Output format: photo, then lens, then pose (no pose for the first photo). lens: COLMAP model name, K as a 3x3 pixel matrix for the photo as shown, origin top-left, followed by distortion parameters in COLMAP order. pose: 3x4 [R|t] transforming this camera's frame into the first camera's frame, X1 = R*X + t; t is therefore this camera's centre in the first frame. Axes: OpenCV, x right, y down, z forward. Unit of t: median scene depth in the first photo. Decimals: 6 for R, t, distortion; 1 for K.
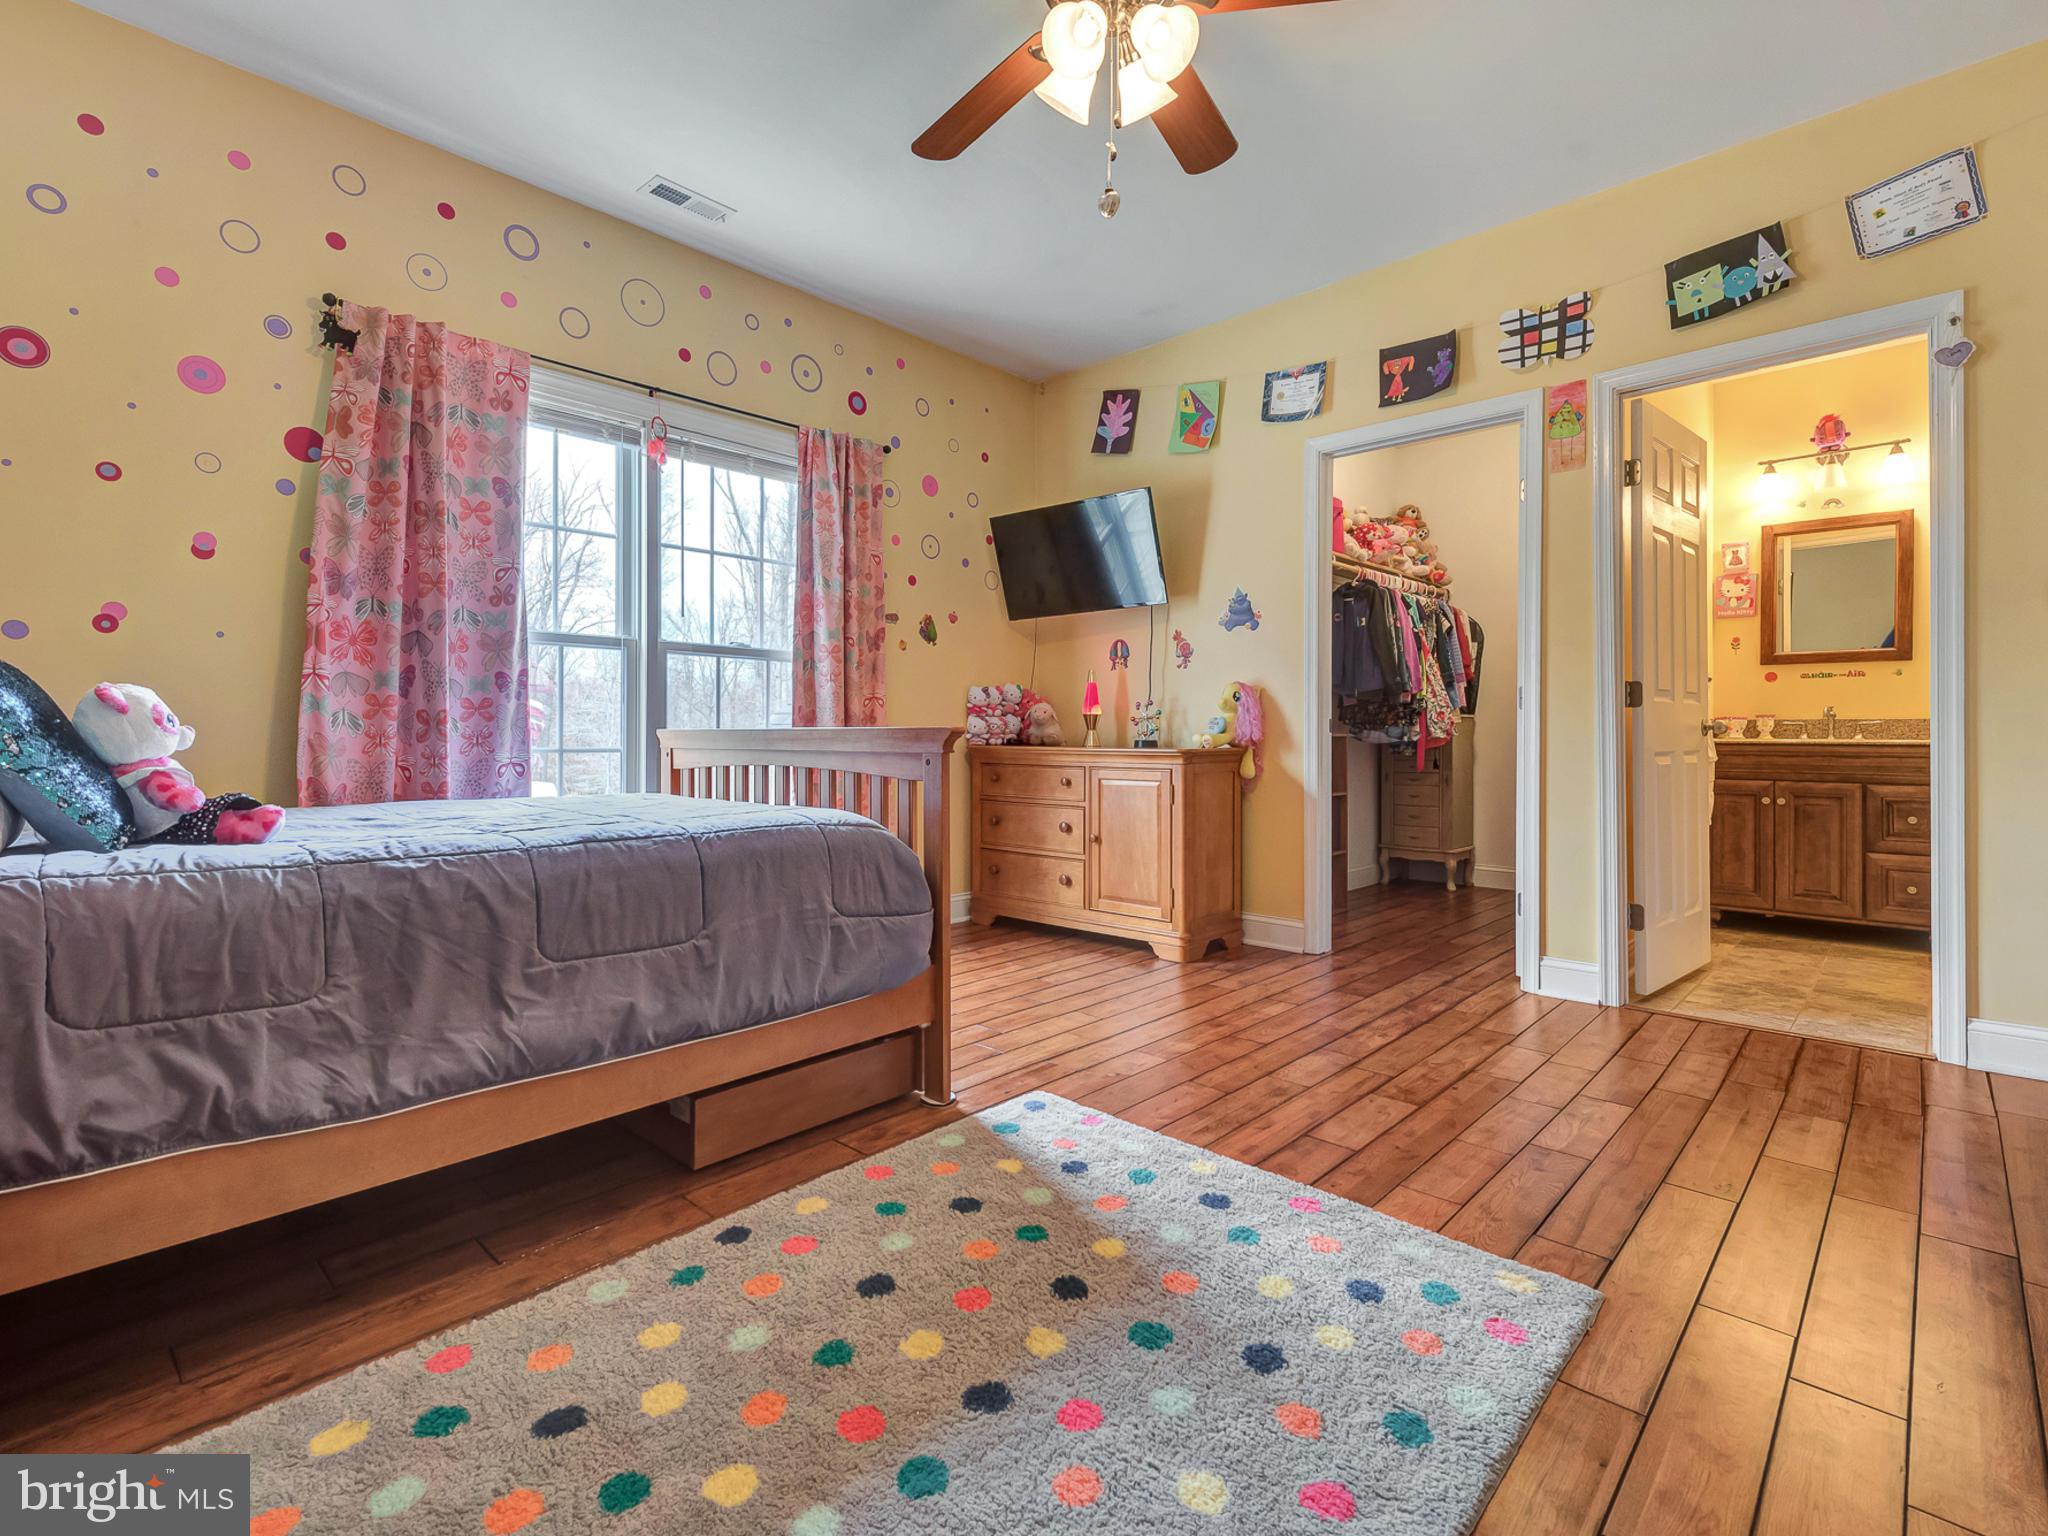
lens RADIAL K [[943.8, 0, 1026.5], [0, 943.8, 743.5], [0, 0, 1]] dist [0.002621, -0.000597]
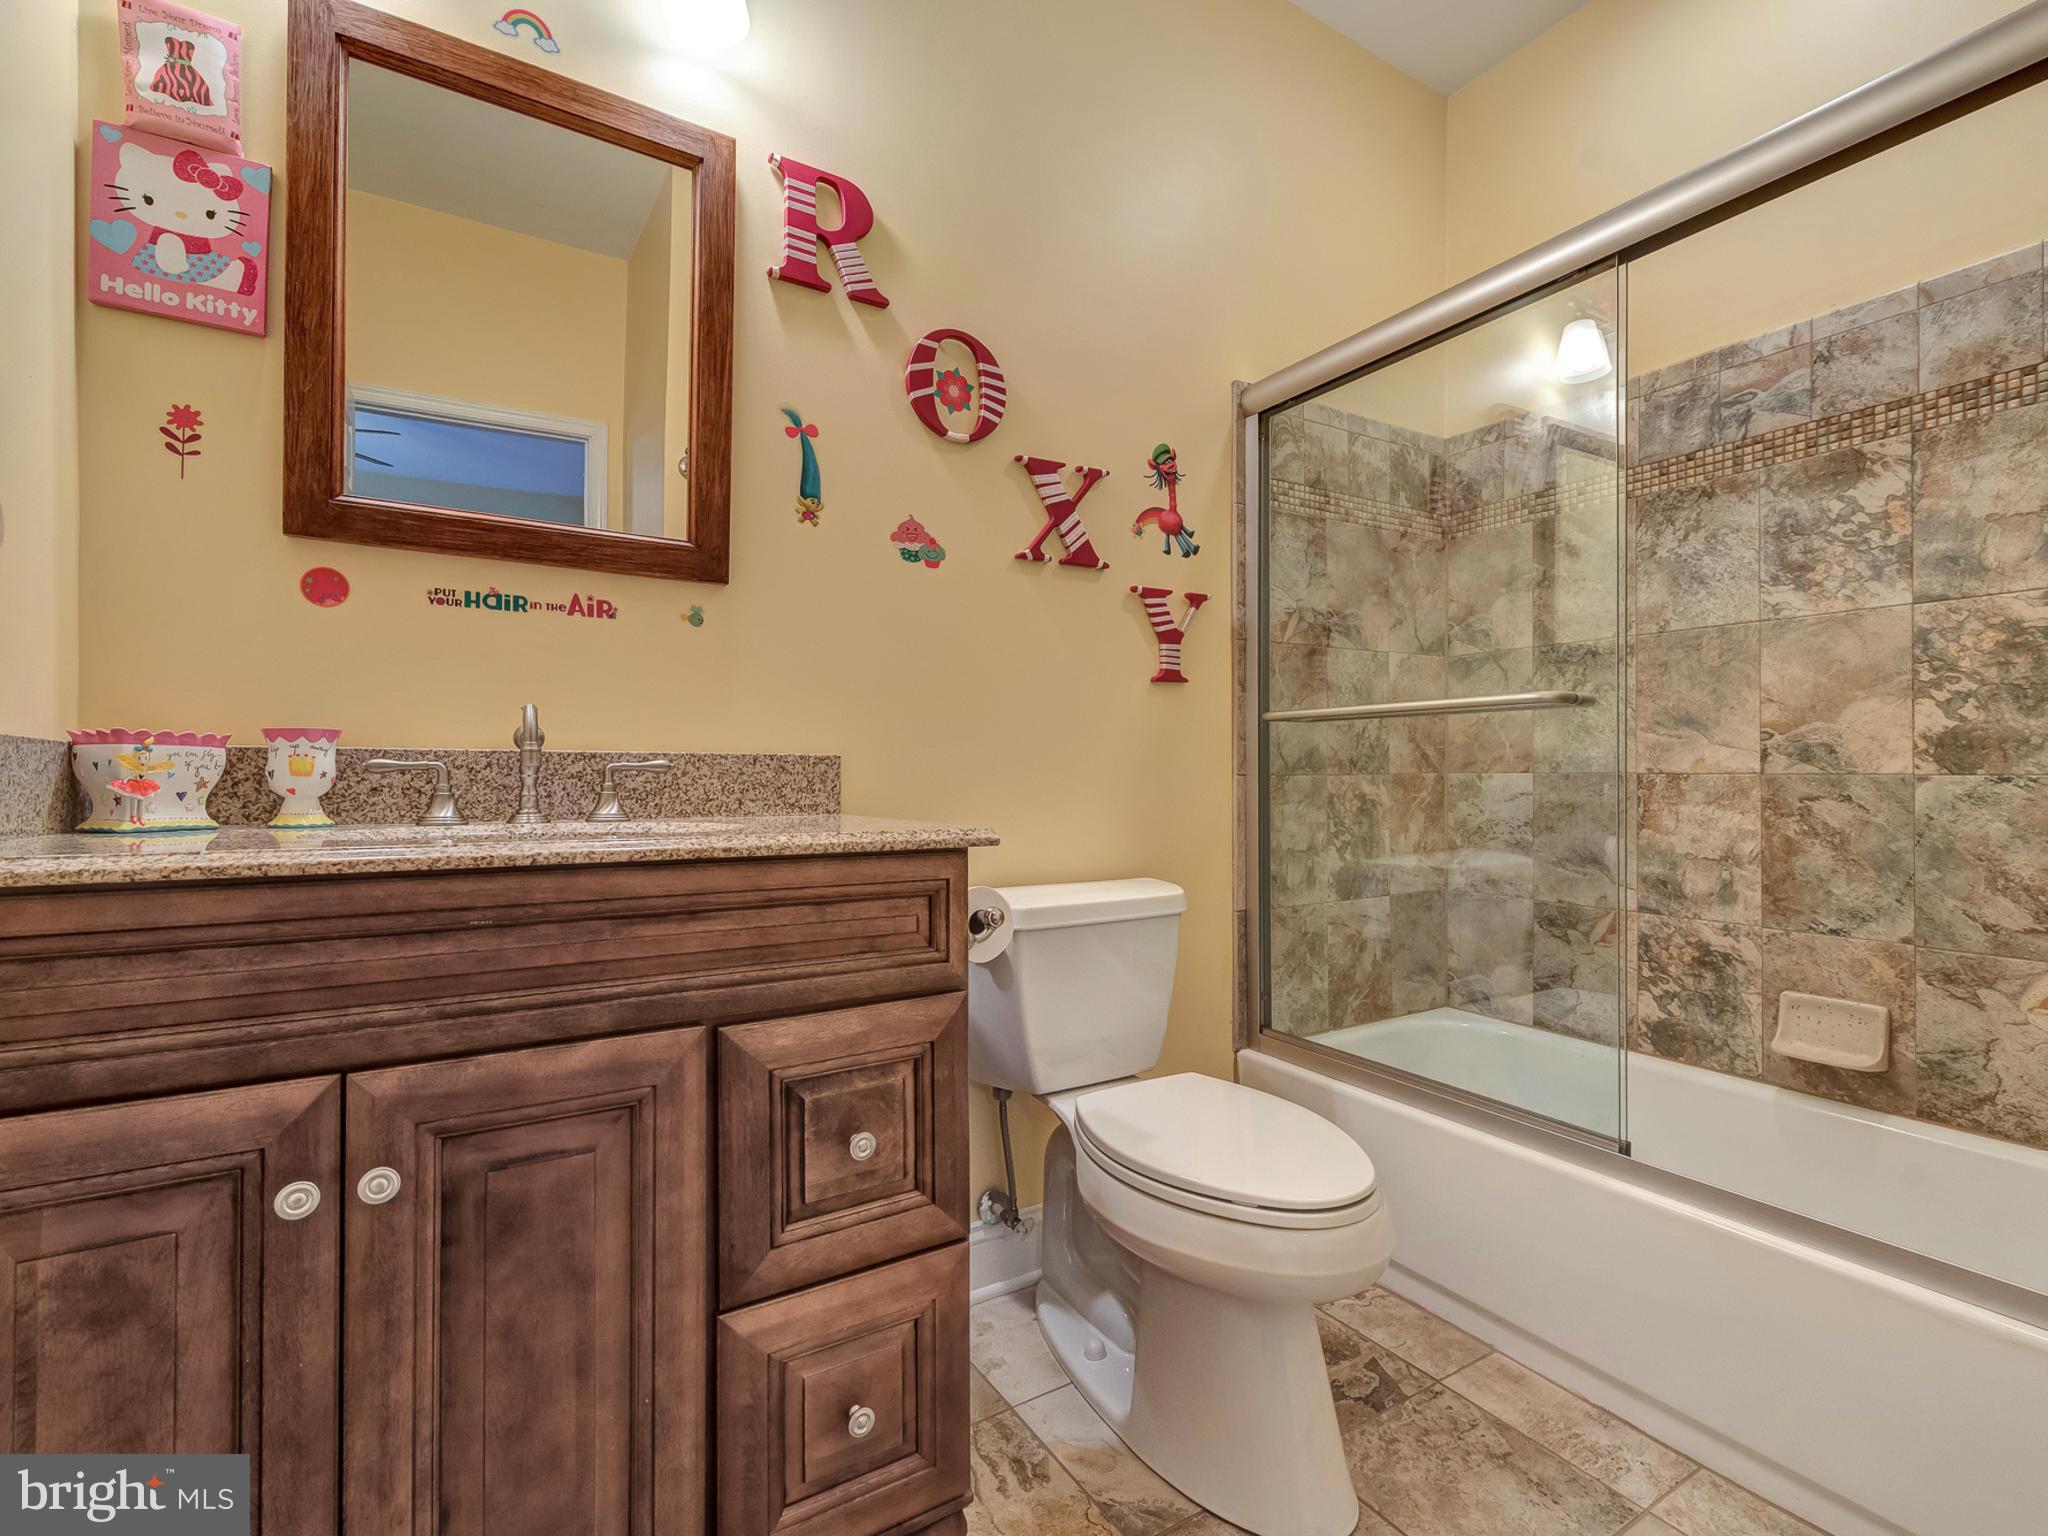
lens RADIAL K [[943.8, 0, 1026.5], [0, 943.8, 743.5], [0, 0, 1]] dist [0.002621, -0.000597]
pose [[0.257135, 0.020654, 0.966155, 0.644439], [0.013400, 0.999599, -0.024935, -0.019413], [-0.966283, 0.019358, 0.256755, 0.820444]]
